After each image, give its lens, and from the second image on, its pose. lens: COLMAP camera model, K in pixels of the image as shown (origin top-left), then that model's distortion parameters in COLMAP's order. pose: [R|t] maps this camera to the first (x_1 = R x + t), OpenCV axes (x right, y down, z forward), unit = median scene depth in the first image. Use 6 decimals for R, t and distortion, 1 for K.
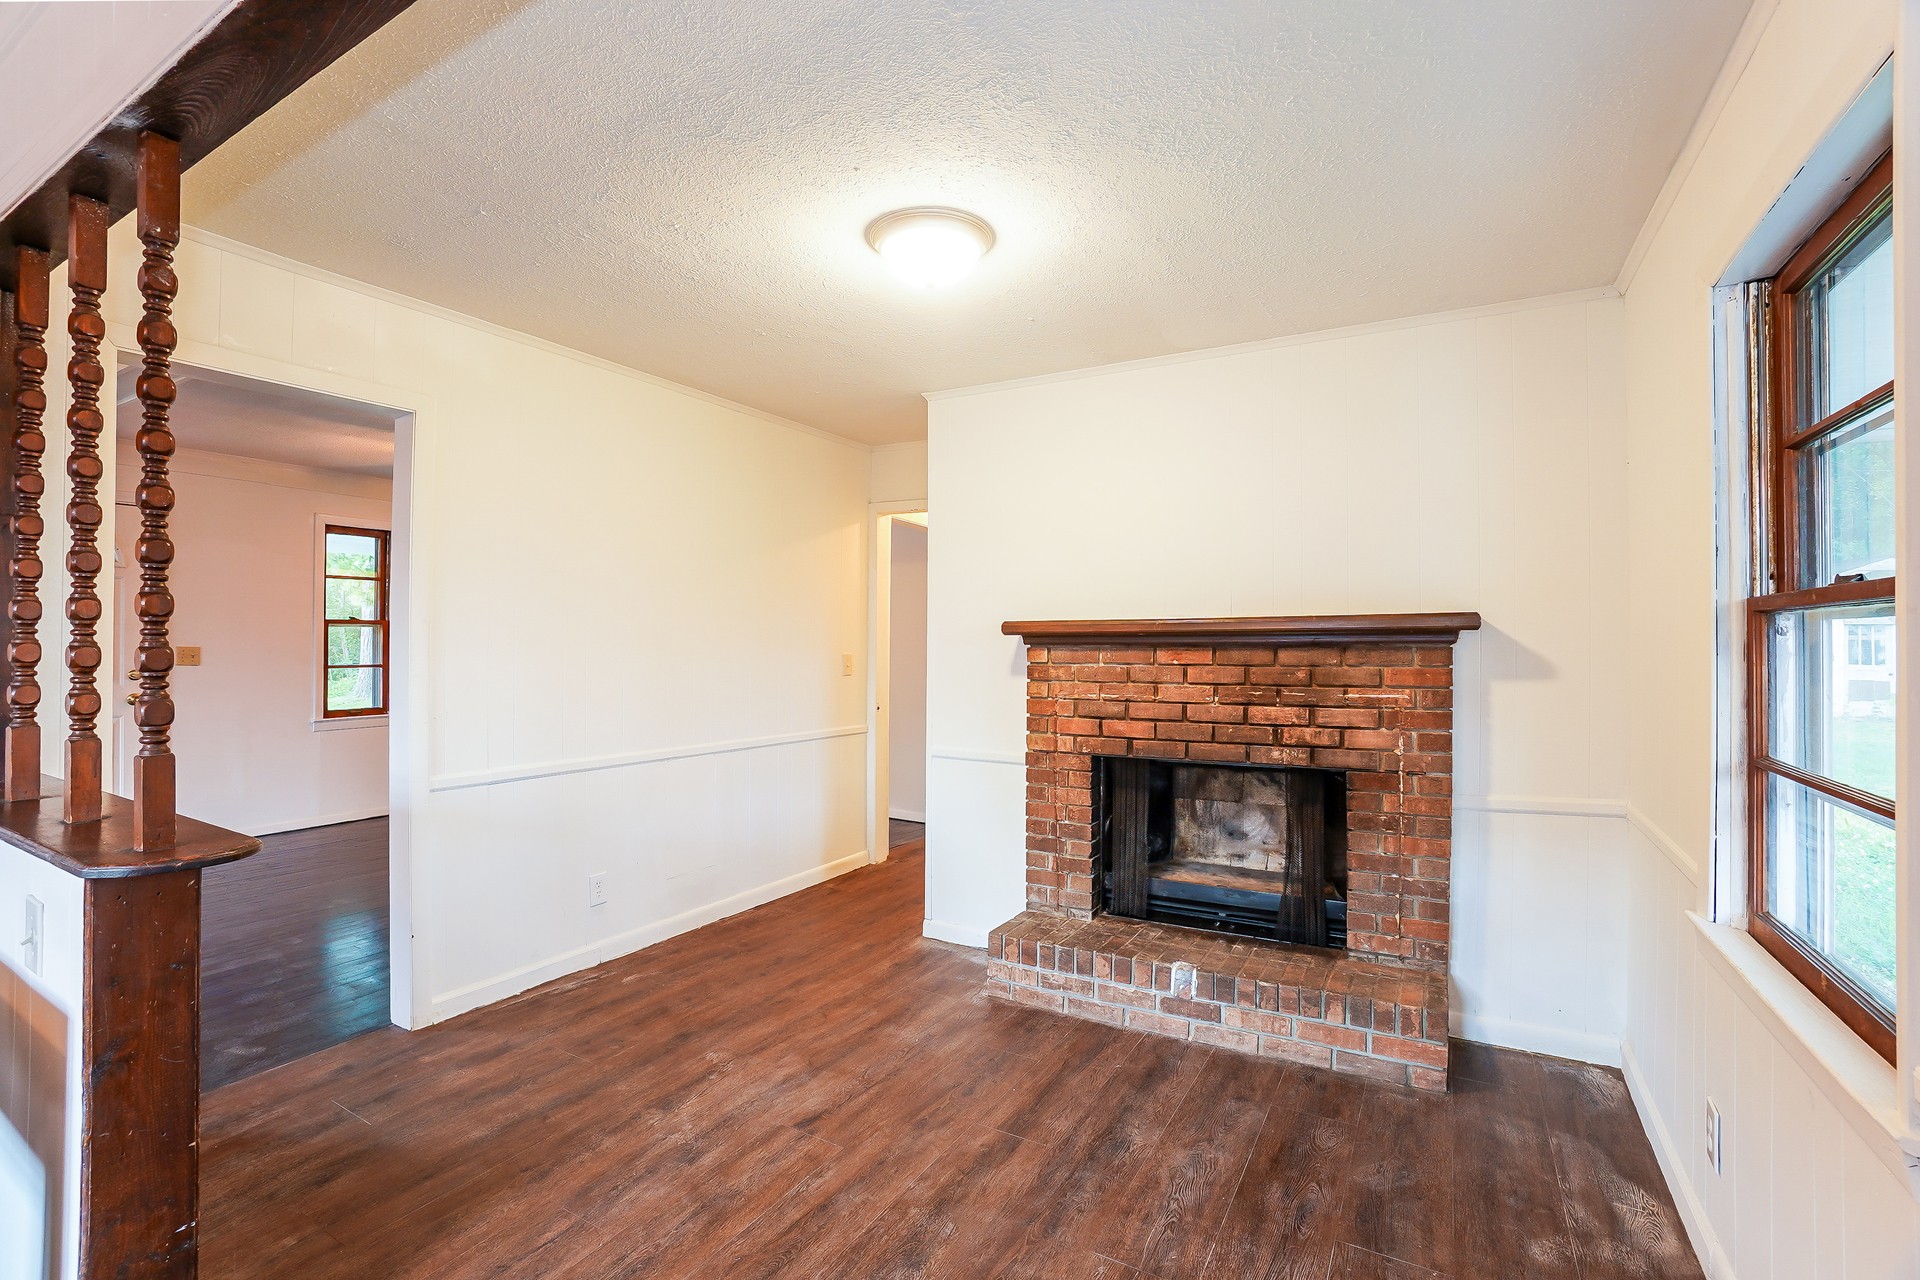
lens RADIAL K [[898.0, 0, 967.2], [0, 898.0, 635.9], [0, 0, 1]] dist [-0.026510, 0.006295]
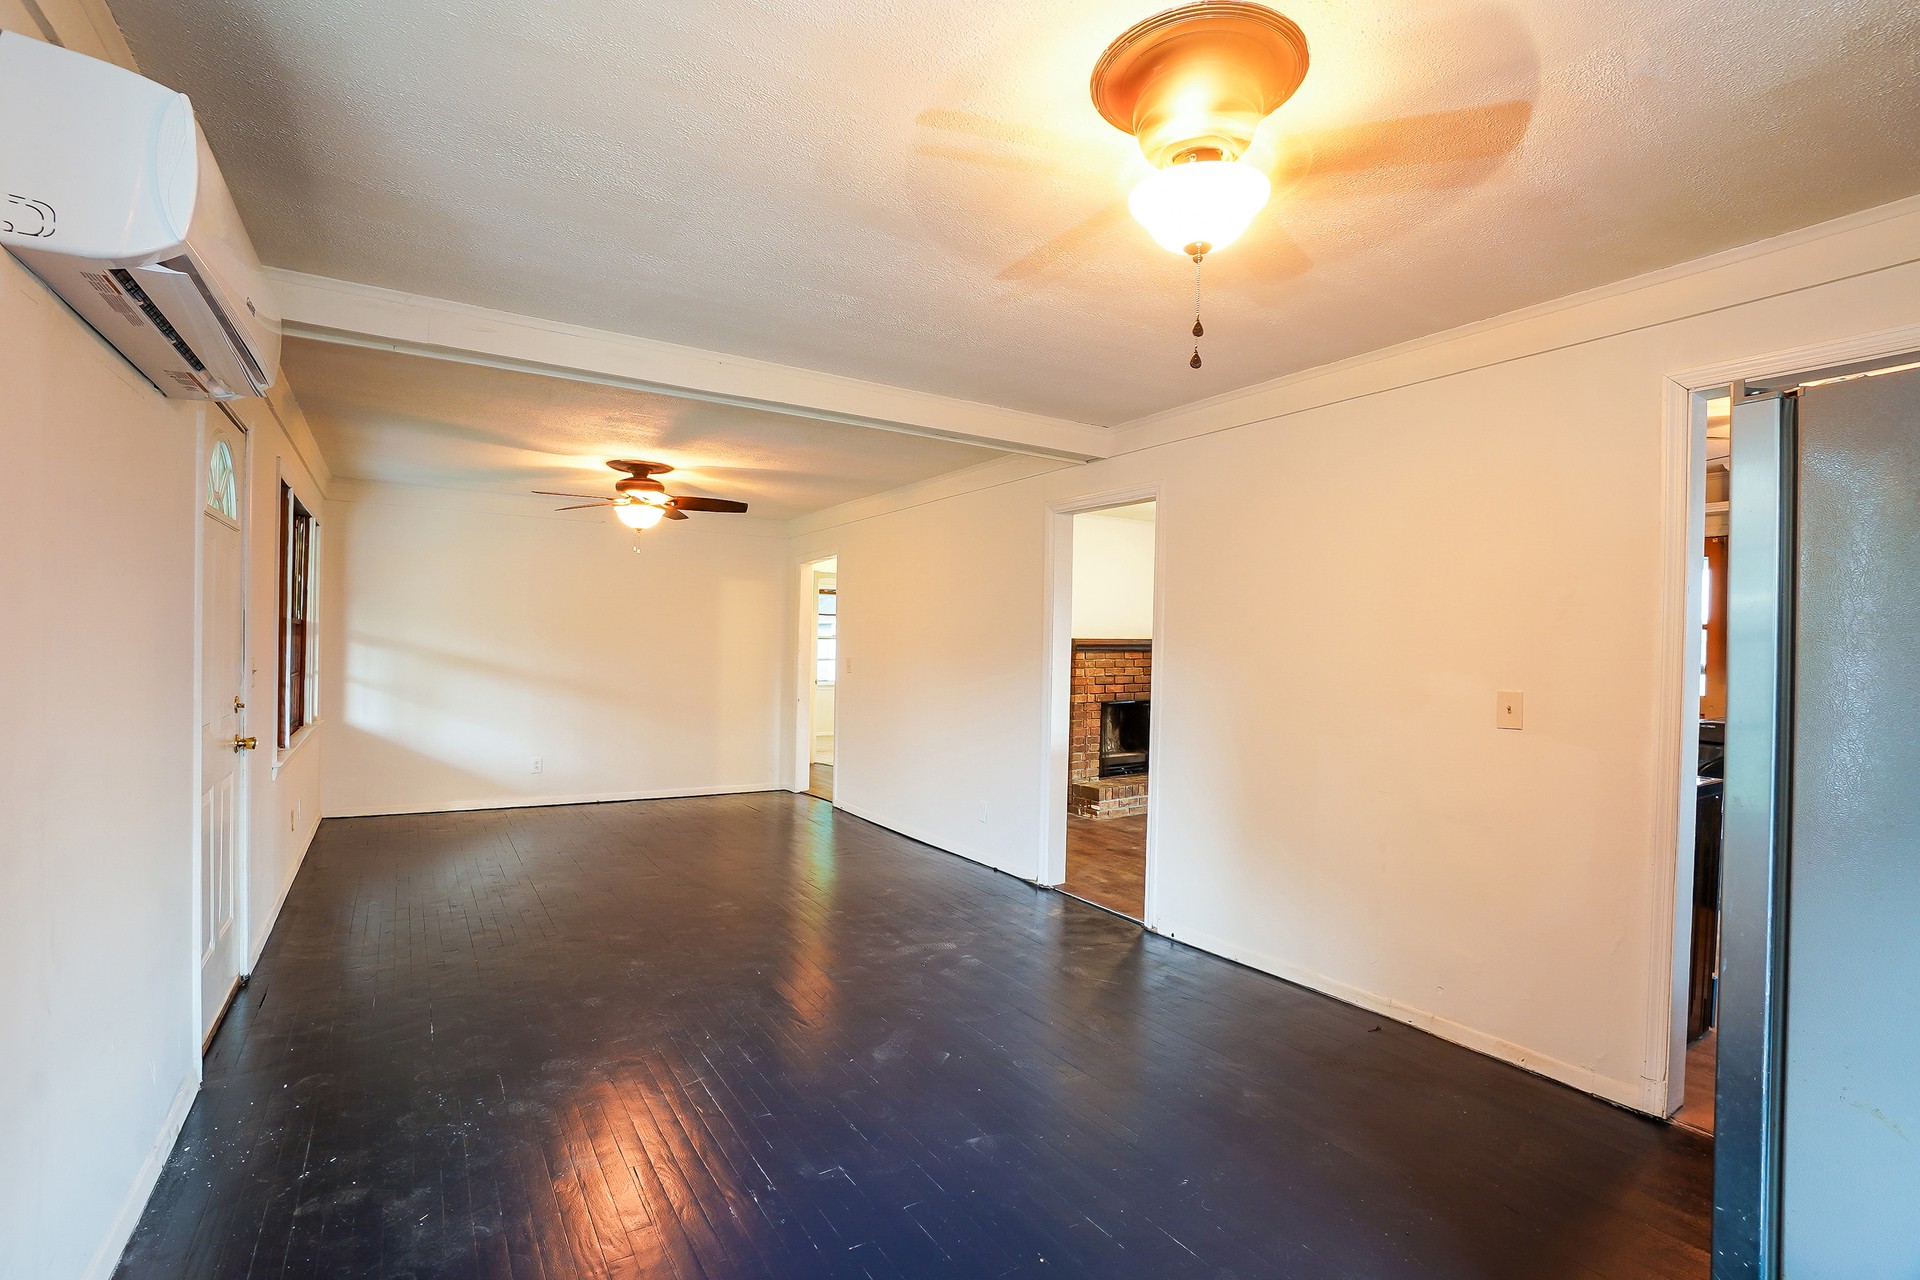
lens RADIAL K [[898.0, 0, 955.9], [0, 898.0, 652.0], [0, 0, 1]] dist [-0.026510, 0.006295]
pose [[0.443458, -0.009666, 0.896243, -2.093710], [-0.019116, 0.999612, 0.020240, -0.024706], [-0.896091, -0.026108, 0.443102, 0.405965]]
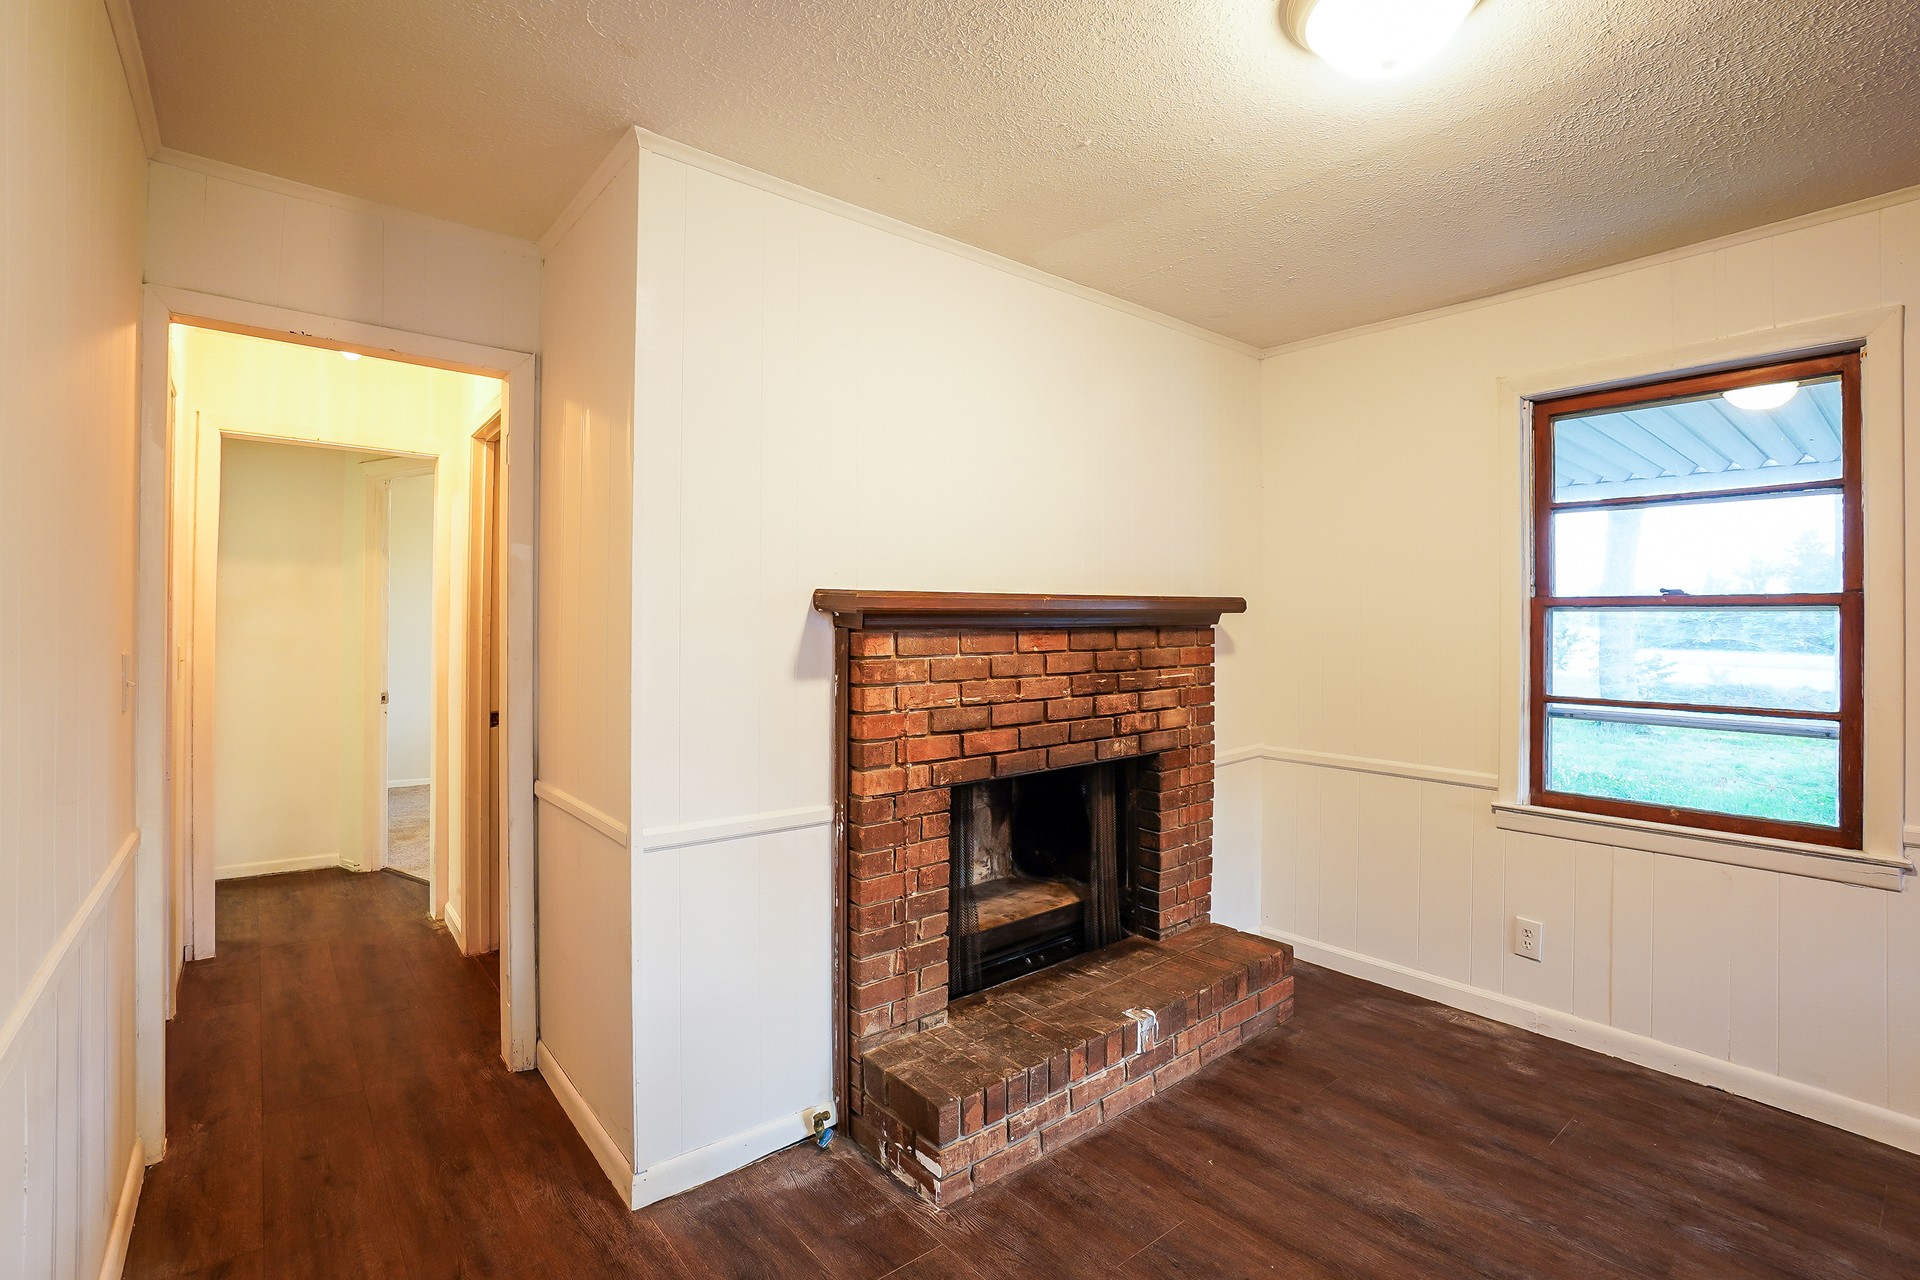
lens RADIAL K [[898.0, 0, 964.8], [0, 898.0, 626.5], [0, 0, 1]] dist [-0.026510, 0.006295]
pose [[0.328460, -0.004592, 0.944507, -0.562320], [-0.006495, 0.999954, 0.007121, 0.004144], [-0.944496, -0.008474, 0.328415, 0.833968]]
